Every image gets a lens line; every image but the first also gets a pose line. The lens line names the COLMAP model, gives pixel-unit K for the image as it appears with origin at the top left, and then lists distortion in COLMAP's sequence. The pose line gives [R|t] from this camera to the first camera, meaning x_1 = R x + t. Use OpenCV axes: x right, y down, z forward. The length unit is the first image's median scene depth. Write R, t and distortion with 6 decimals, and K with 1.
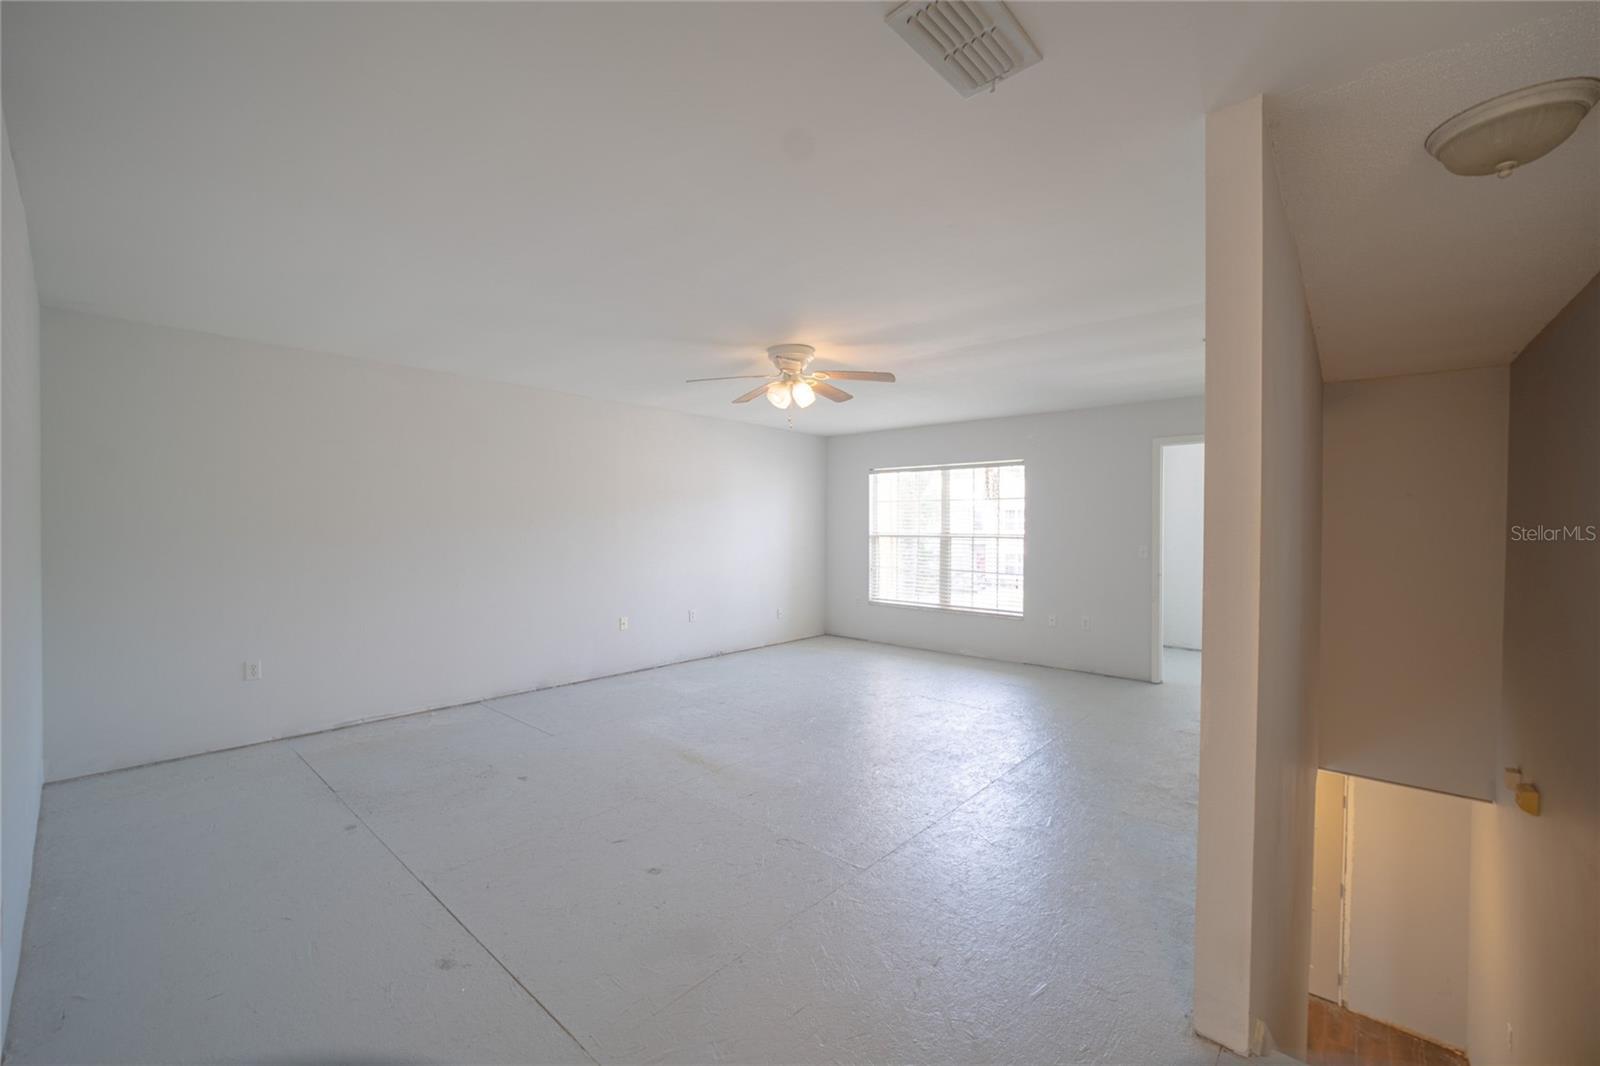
lens RADIAL K [[645.3, 0, 794.4], [0, 645.3, 525.5], [0, 0, 1]] dist [-0.022130, 0.004633]
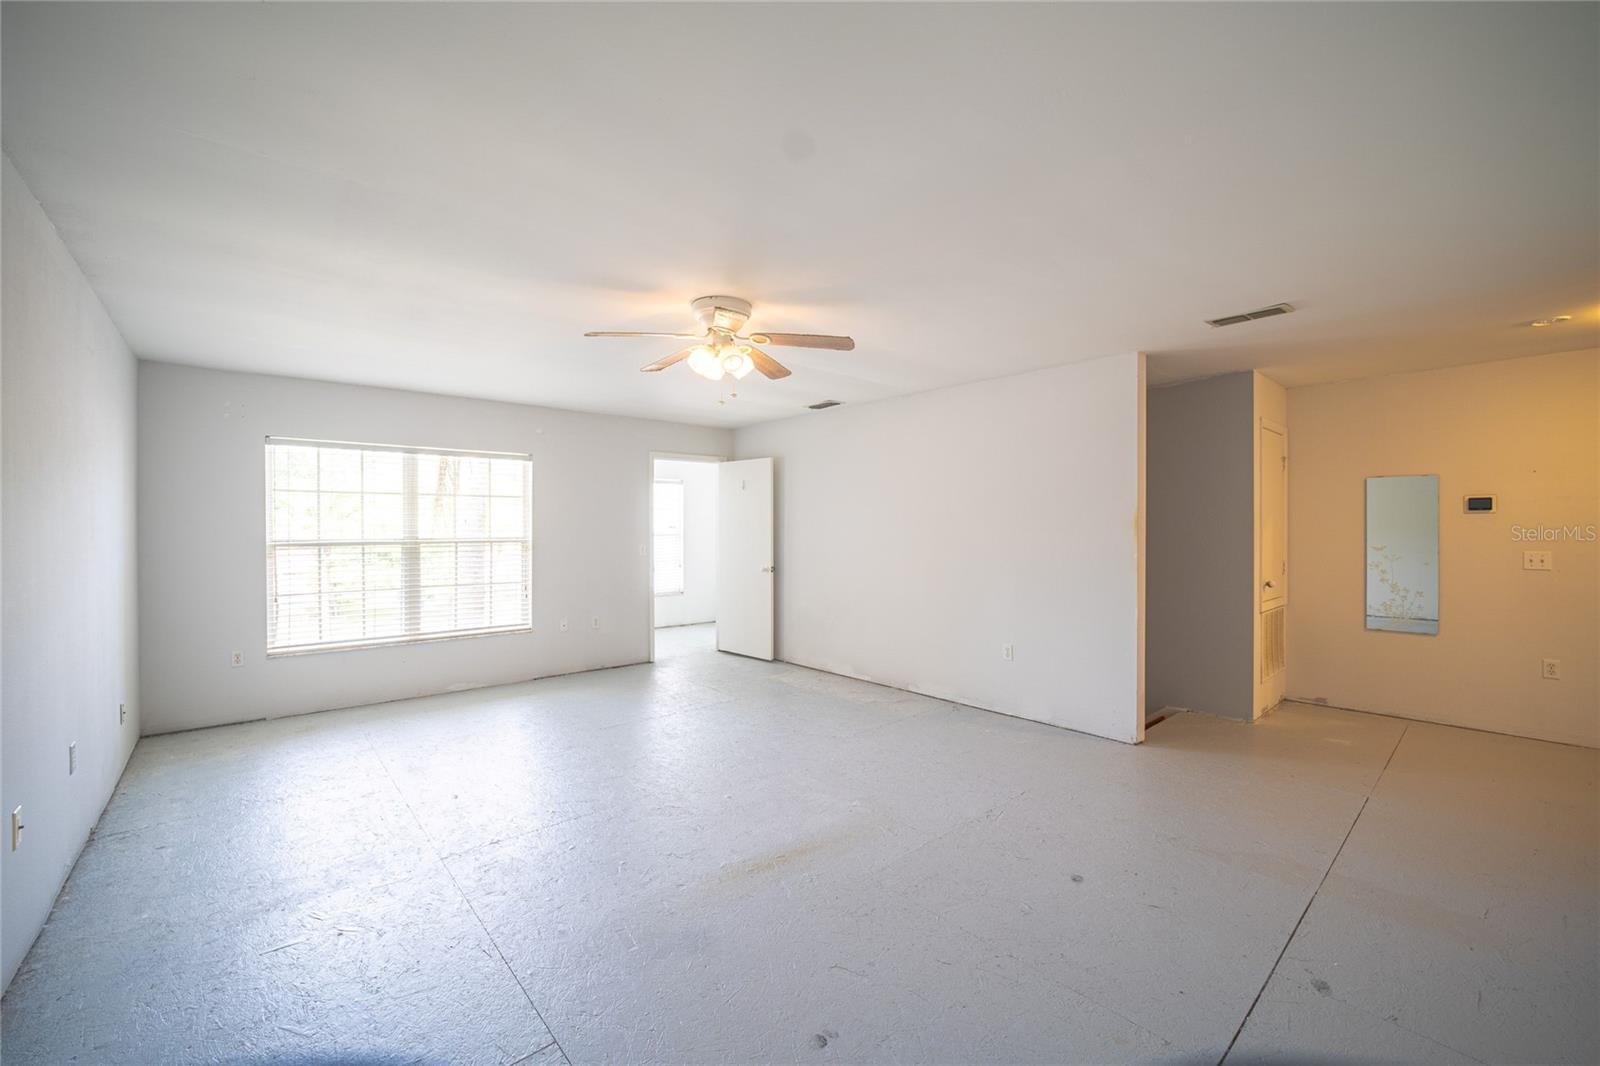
lens RADIAL K [[645.3, 0, 794.5], [0, 645.3, 534.3], [0, 0, 1]] dist [-0.022130, 0.004633]
pose [[0.144579, -0.011207, 0.989430, -0.439329], [0.005753, 0.999928, 0.010485, 0.002280], [-0.989477, 0.004177, 0.144633, 0.454902]]
